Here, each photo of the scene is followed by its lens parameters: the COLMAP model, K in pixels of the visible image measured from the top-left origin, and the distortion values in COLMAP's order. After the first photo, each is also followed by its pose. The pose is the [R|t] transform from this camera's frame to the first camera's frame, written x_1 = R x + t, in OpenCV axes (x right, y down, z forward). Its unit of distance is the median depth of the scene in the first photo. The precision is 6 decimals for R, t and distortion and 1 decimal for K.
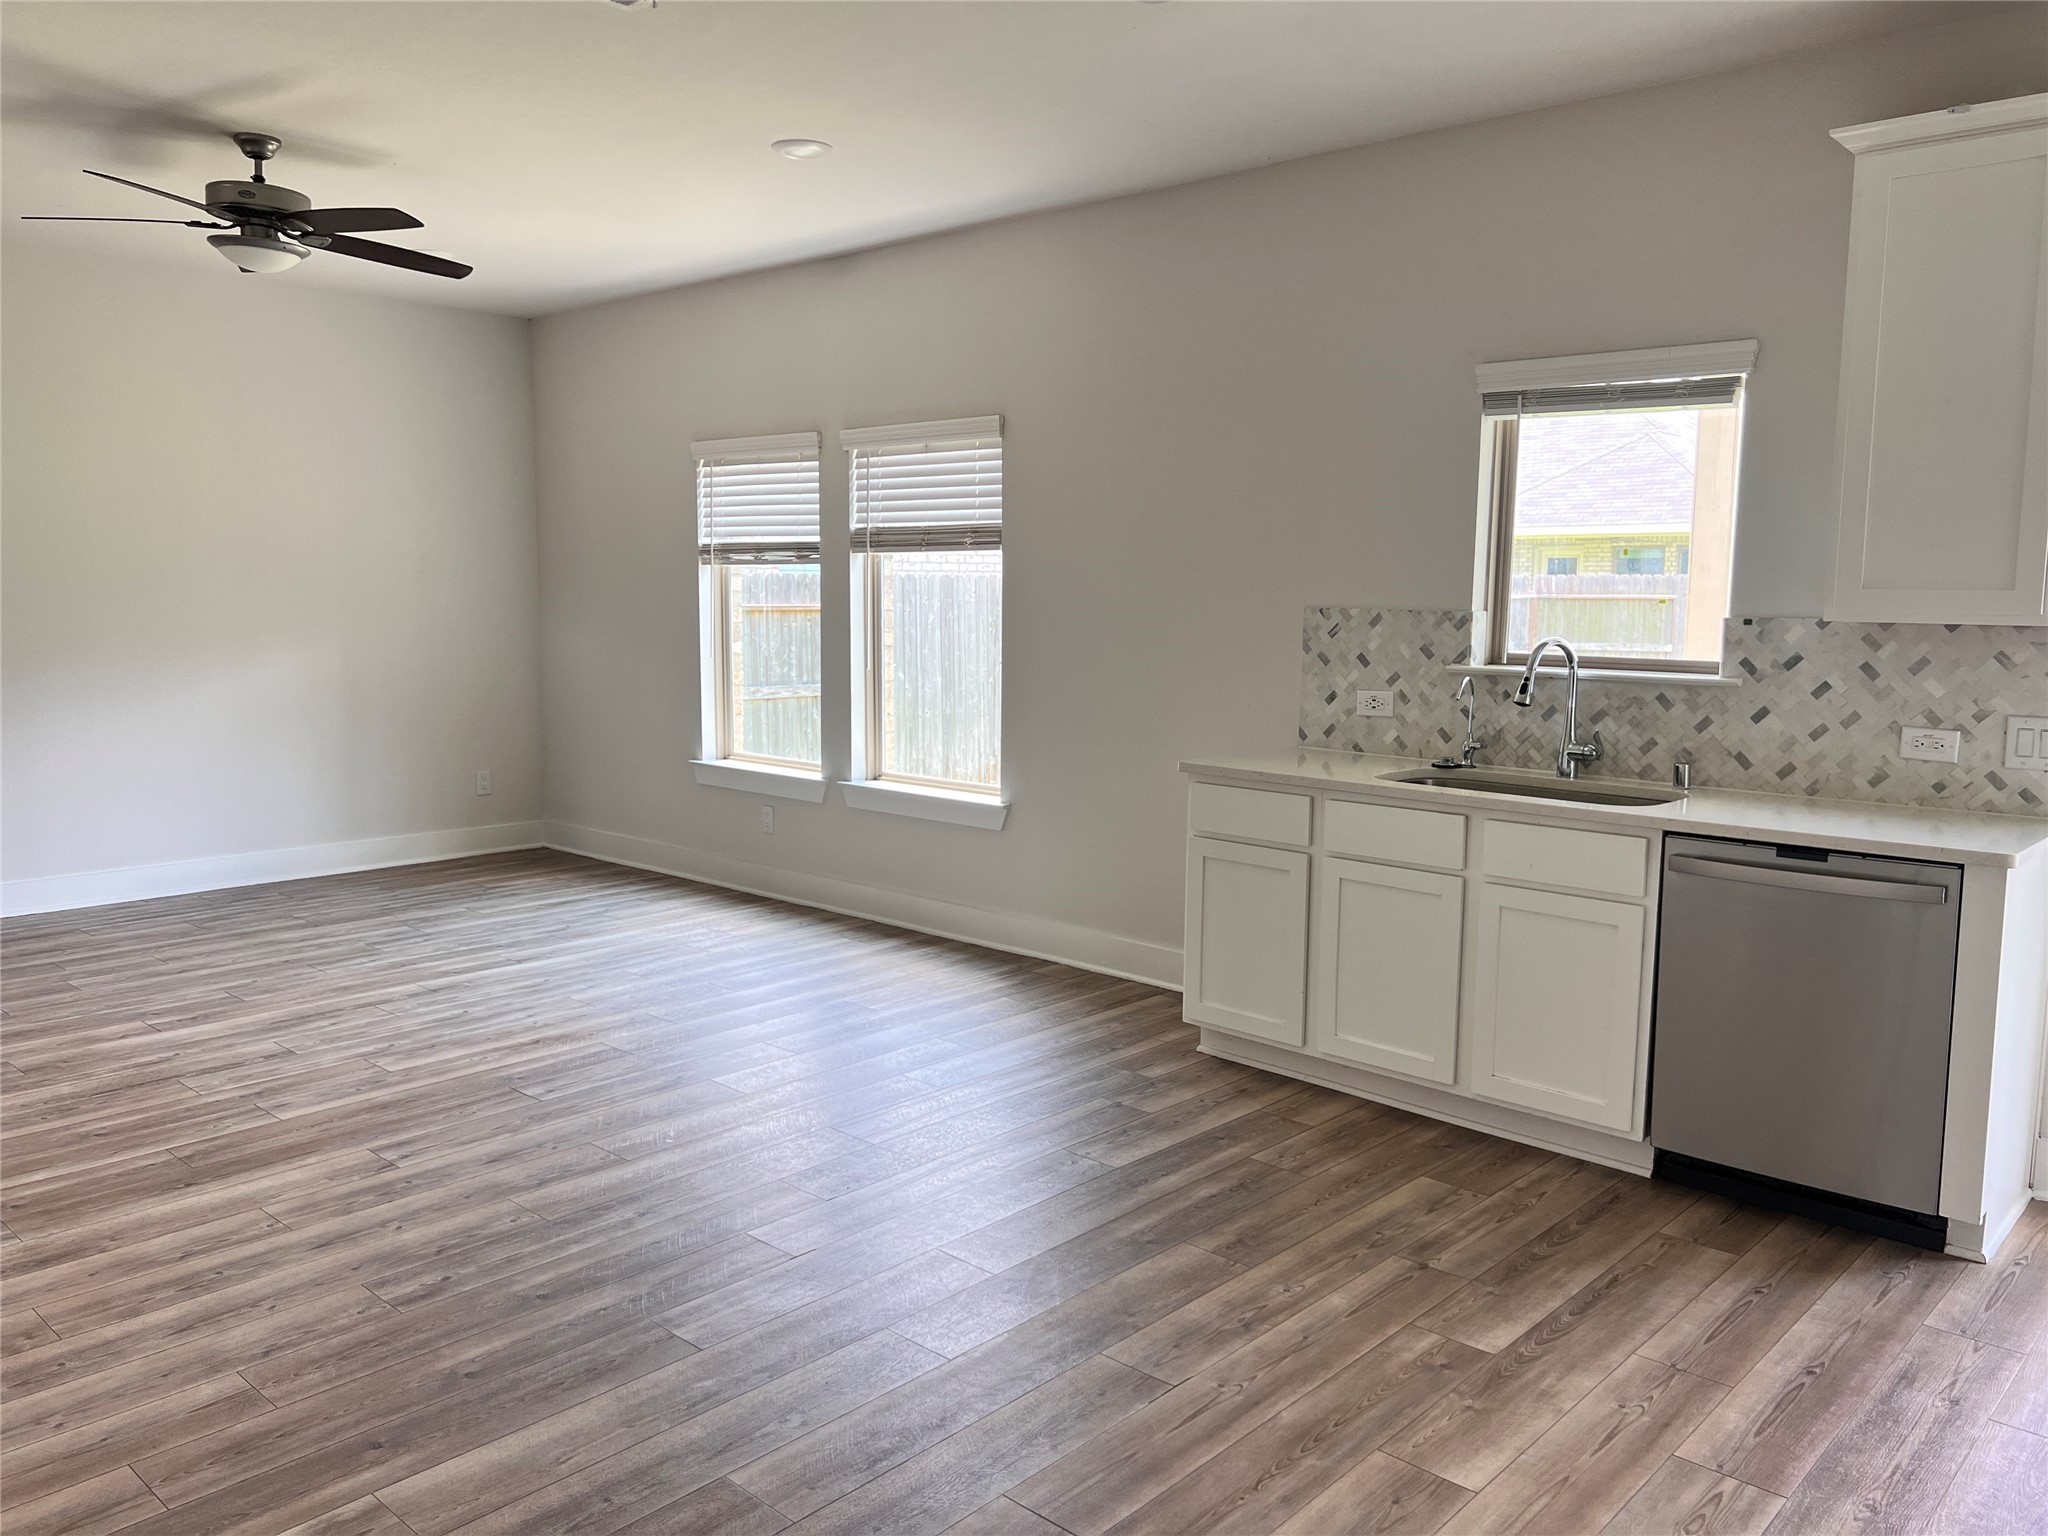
lens RADIAL K [[1532.0, 0, 1019.4], [0, 1532.0, 735.1], [0, 0, 1]] dist [0.081467, -0.093122]
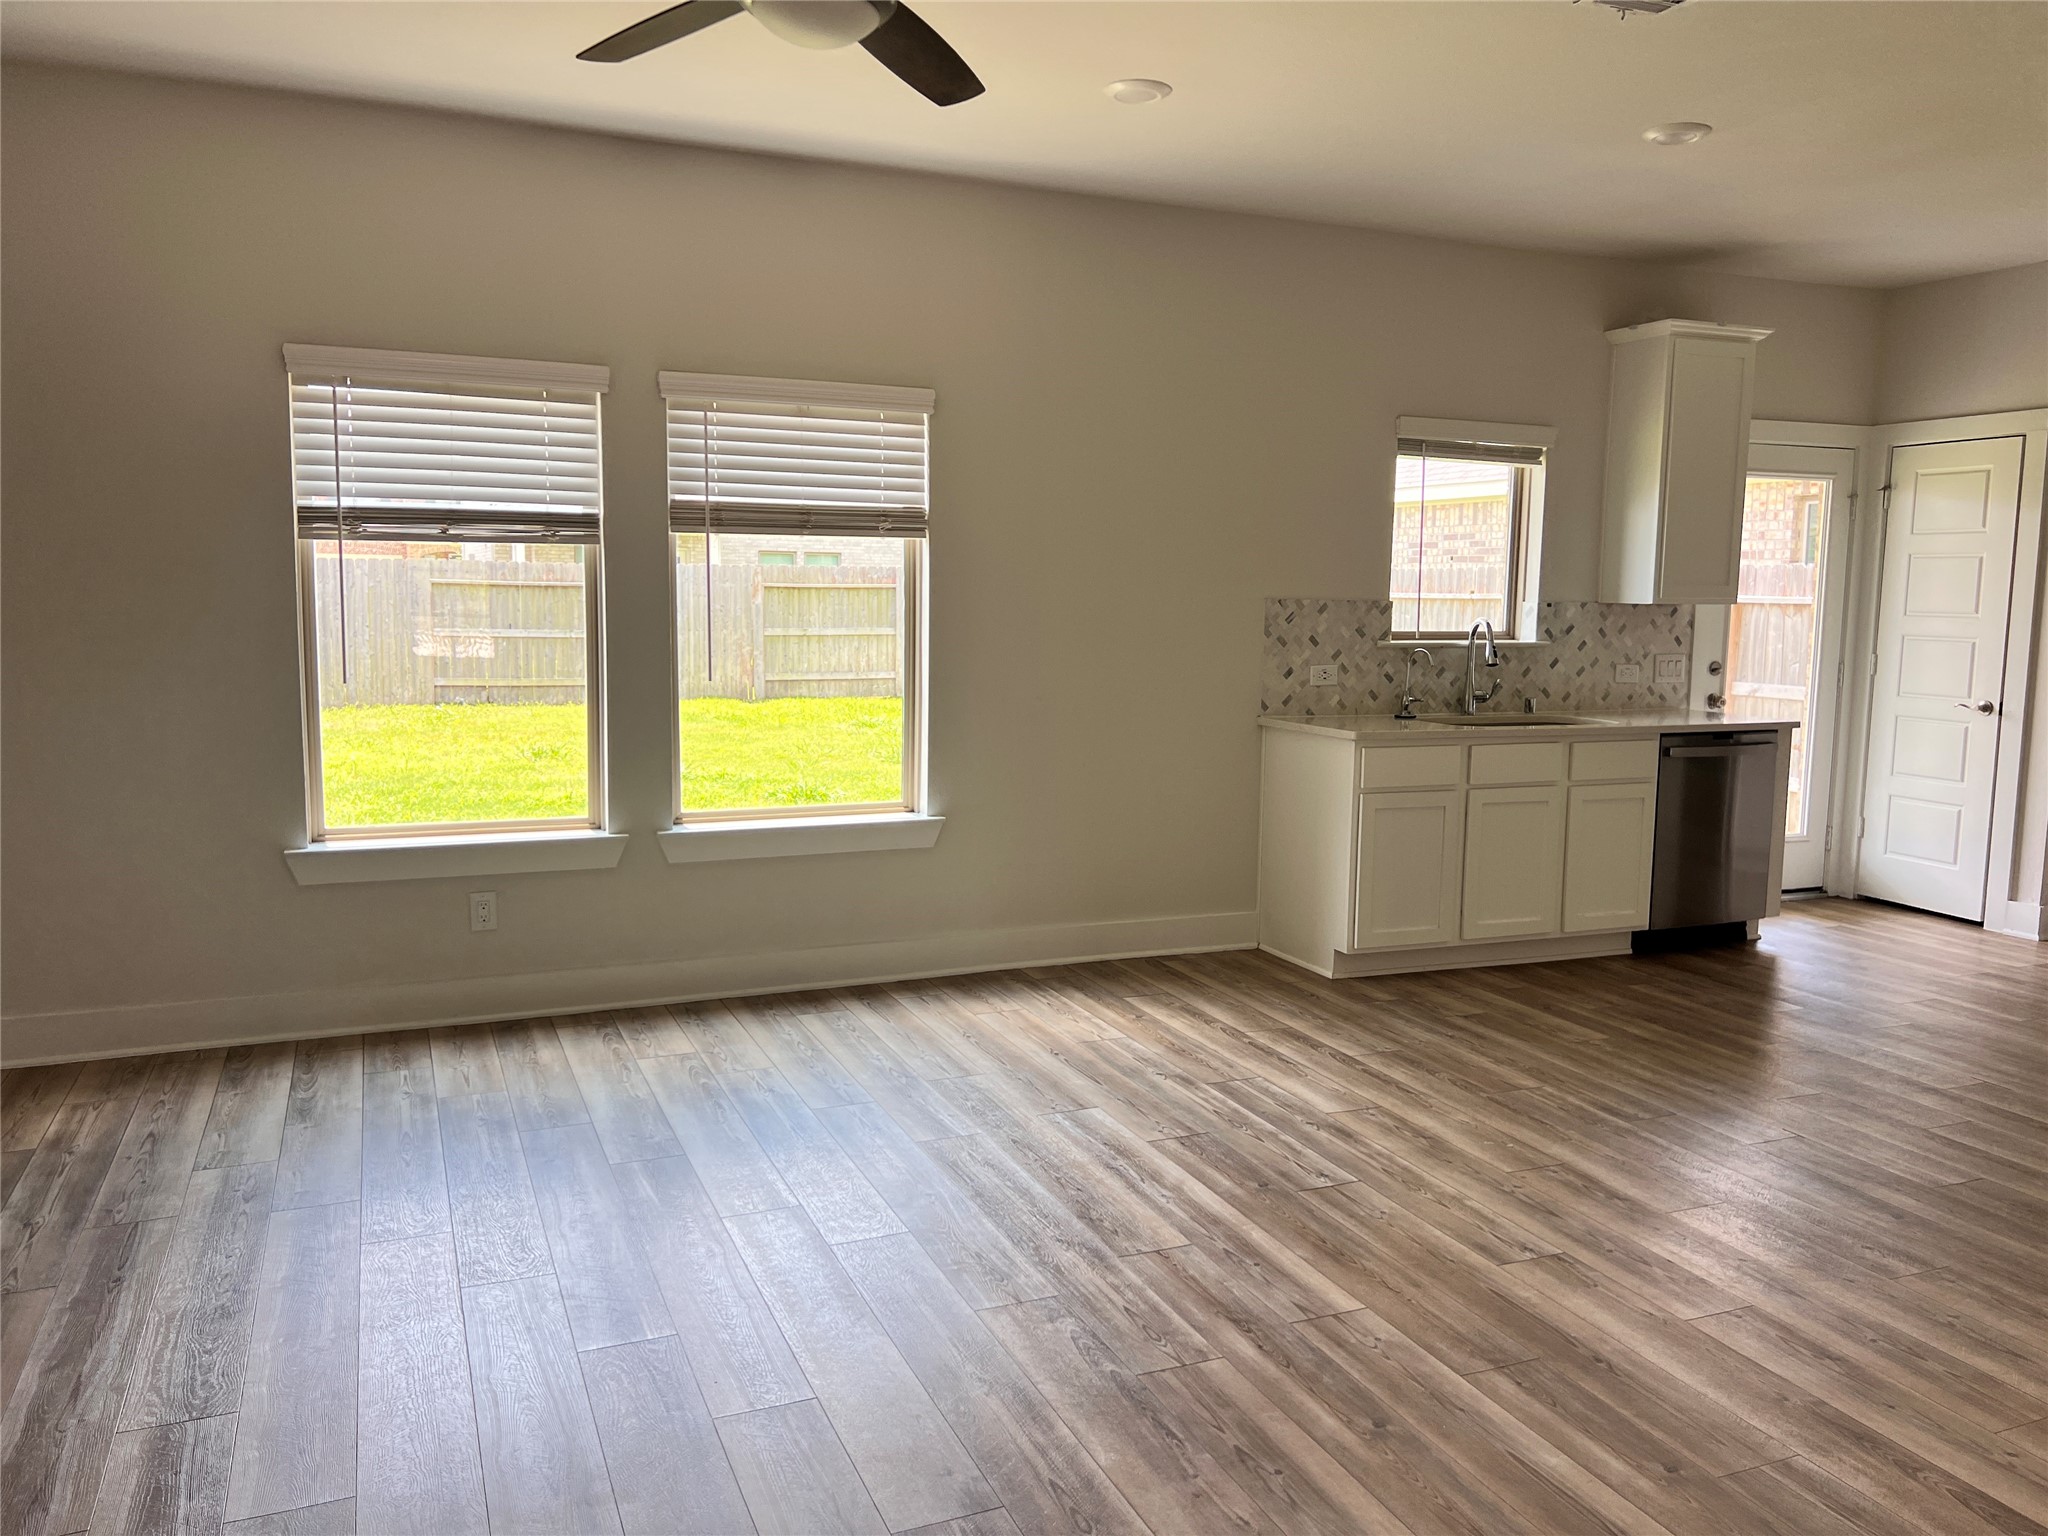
lens RADIAL K [[1532.0, 0, 1046.9], [0, 1532.0, 743.9], [0, 0, 1]] dist [0.081467, -0.093122]
pose [[0.404441, -0.097548, 0.909347, -1.054883], [0.080088, 0.994253, 0.071036, -0.075672], [-0.911051, 0.044098, 0.409929, 0.735183]]
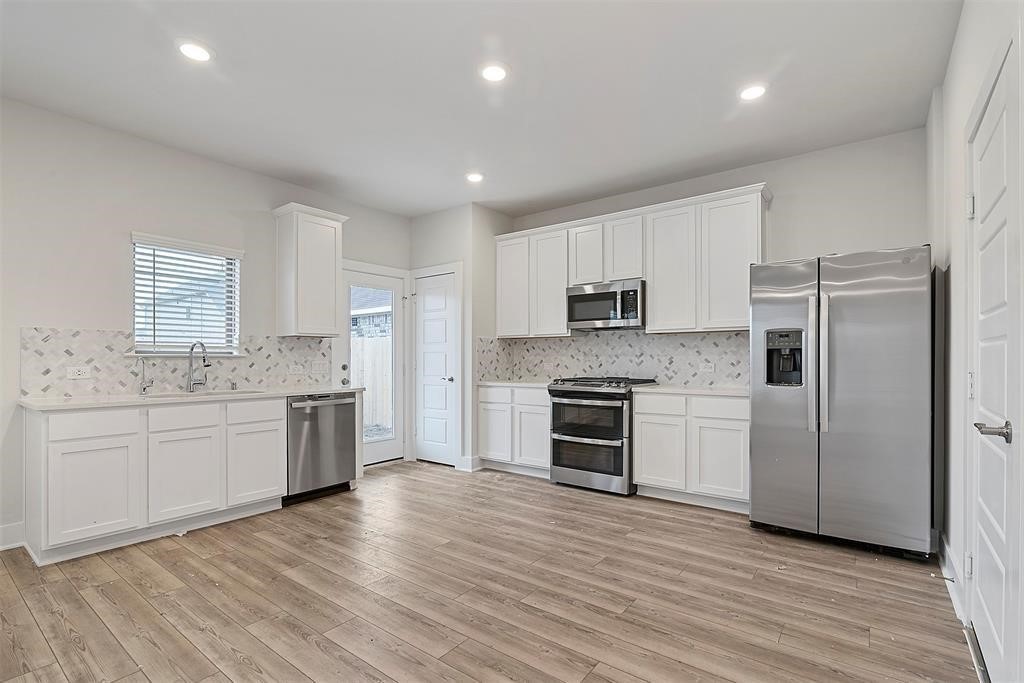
lens RADIAL K [[478.6, 0, 507.1], [0, 478.6, 358.3], [0, 0, 1]] dist [-0.009928, 0.000881]
pose [[-0.091816, -0.009051, 0.995735, -0.503582], [0.100602, 0.994758, 0.018319, 0.007225], [-0.990681, 0.101855, -0.090424, 0.496766]]
